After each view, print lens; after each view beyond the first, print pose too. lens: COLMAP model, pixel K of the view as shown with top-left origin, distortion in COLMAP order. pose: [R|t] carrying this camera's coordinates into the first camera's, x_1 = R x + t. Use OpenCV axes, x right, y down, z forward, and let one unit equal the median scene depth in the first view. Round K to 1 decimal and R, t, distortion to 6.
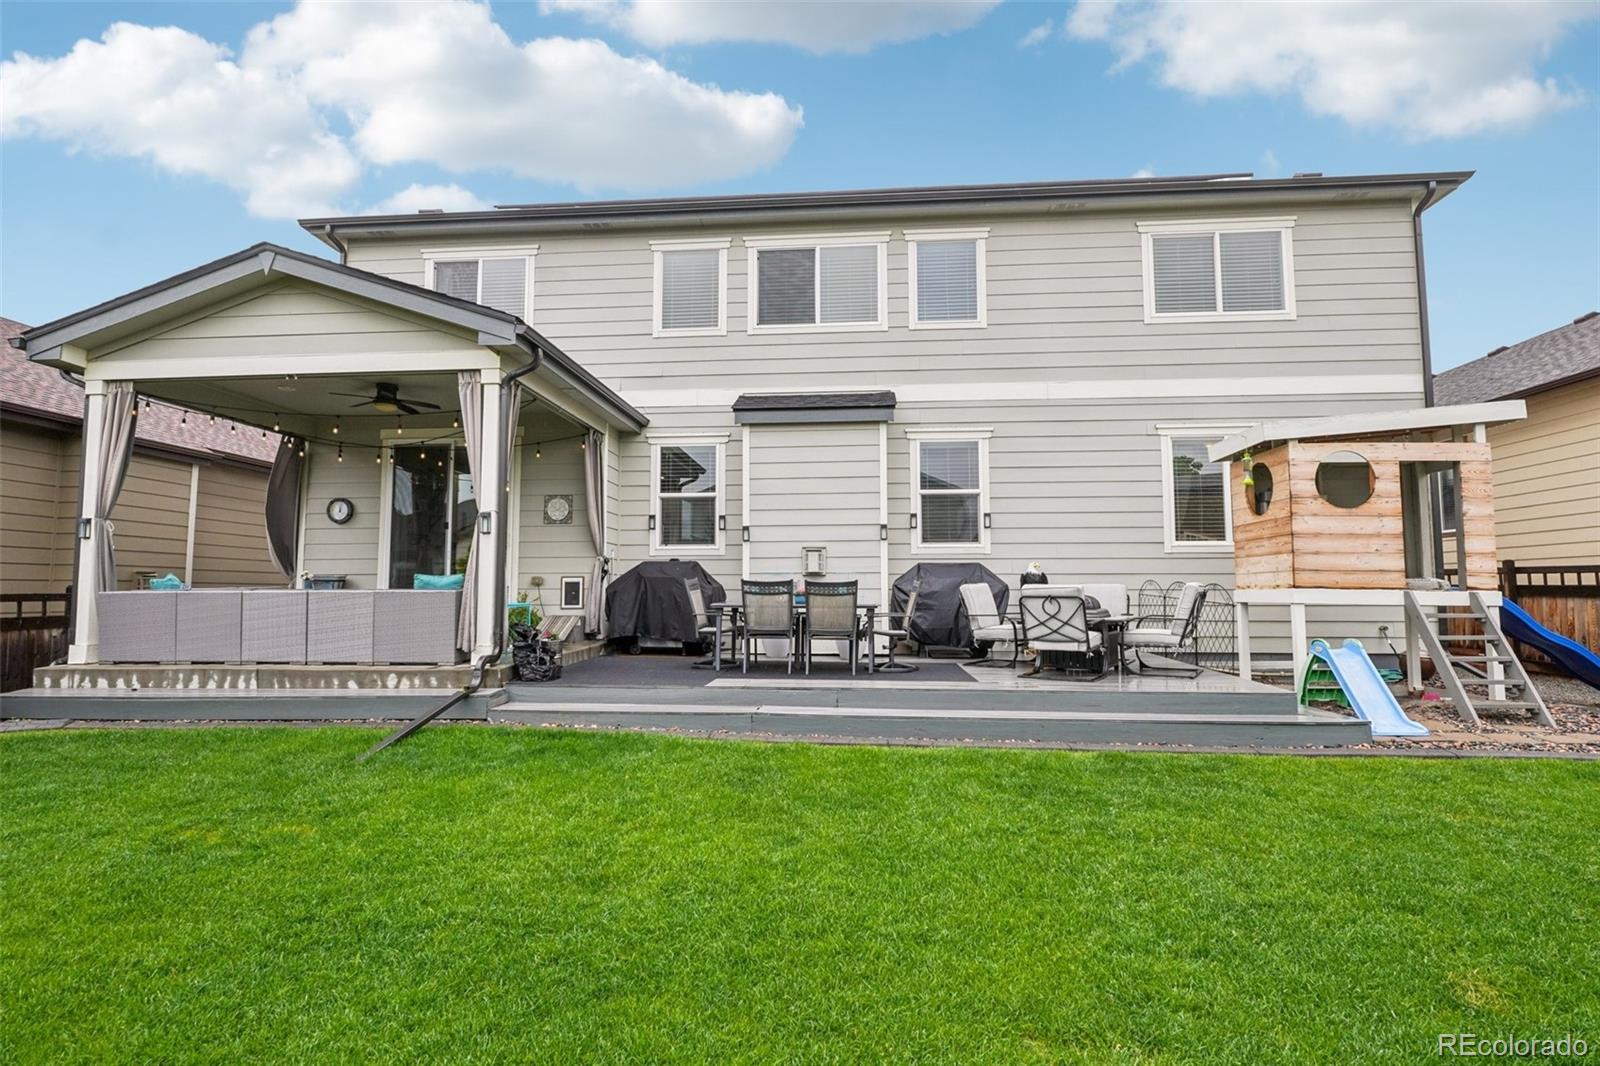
lens RADIAL K [[777.9, 0, 800.0], [0, 777.9, 533.0], [0, 0, 1]] dist [-0.000282, -0.000618]
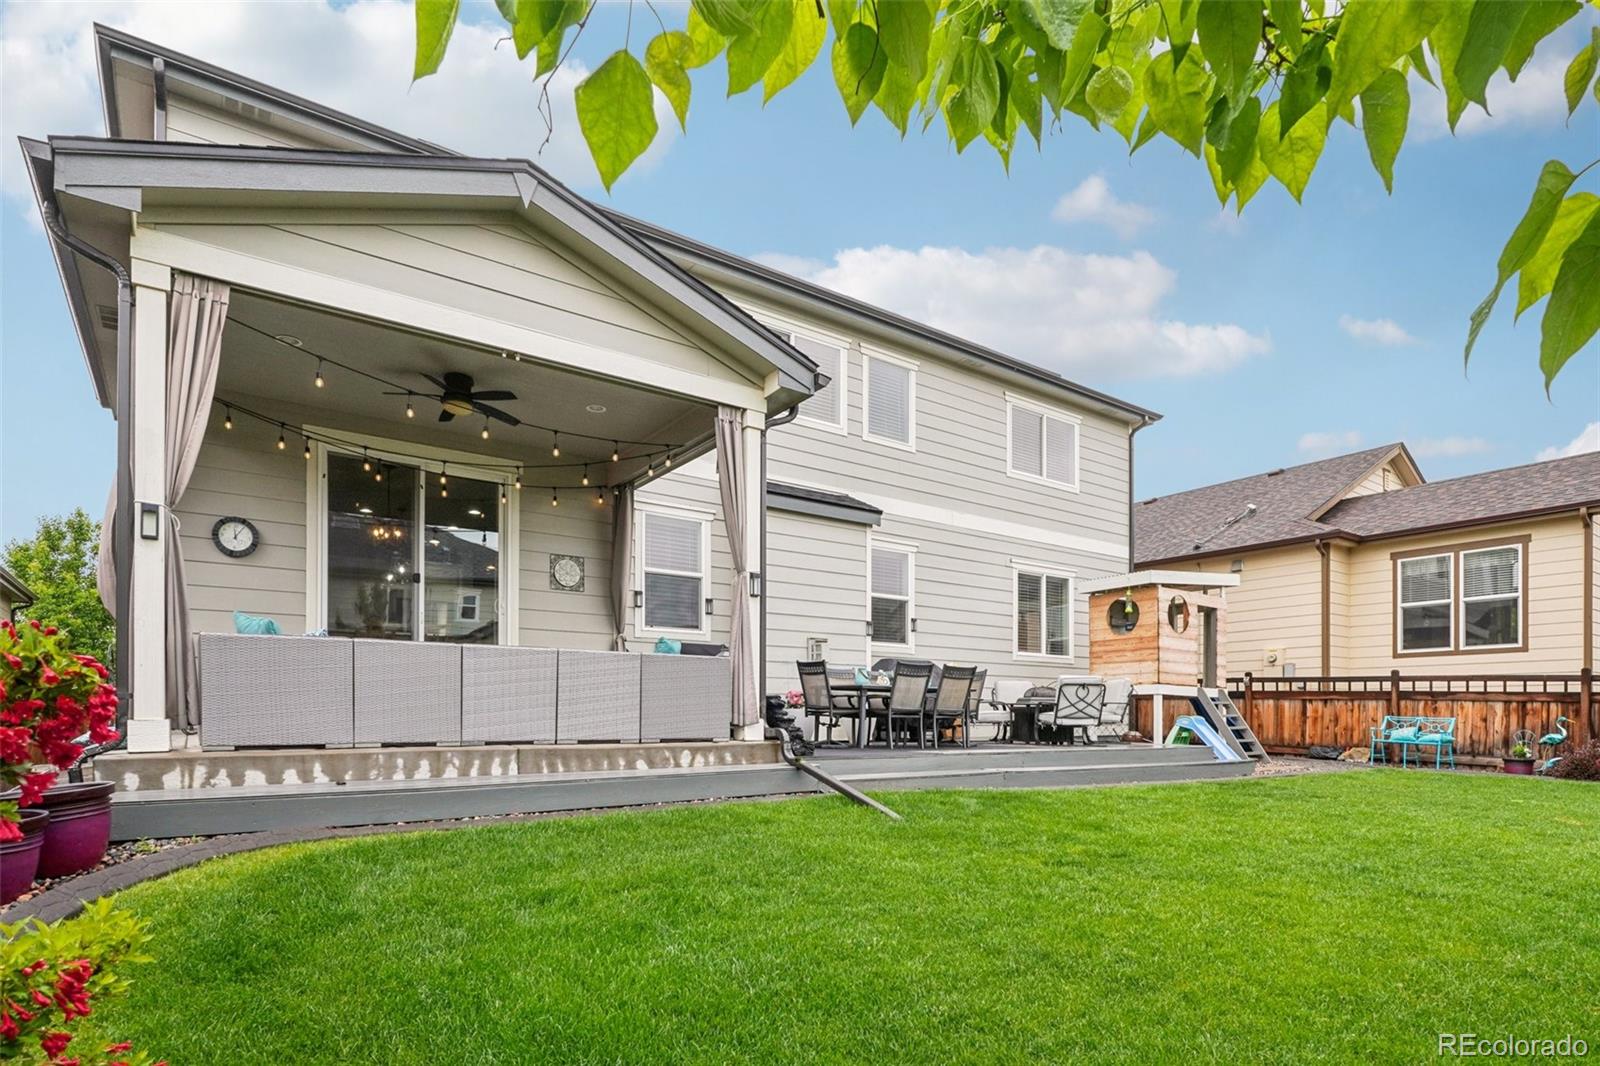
lens RADIAL K [[863.1, 0, 798.7], [0, 863.1, 715.0], [0, 0, 1]] dist [0.001097, -0.000255]
pose [[0.762046, 0.006060, 0.647494, -0.960119], [-0.052940, 0.997192, 0.052973, 0.078342], [-0.645355, -0.074646, 0.760227, 0.182523]]
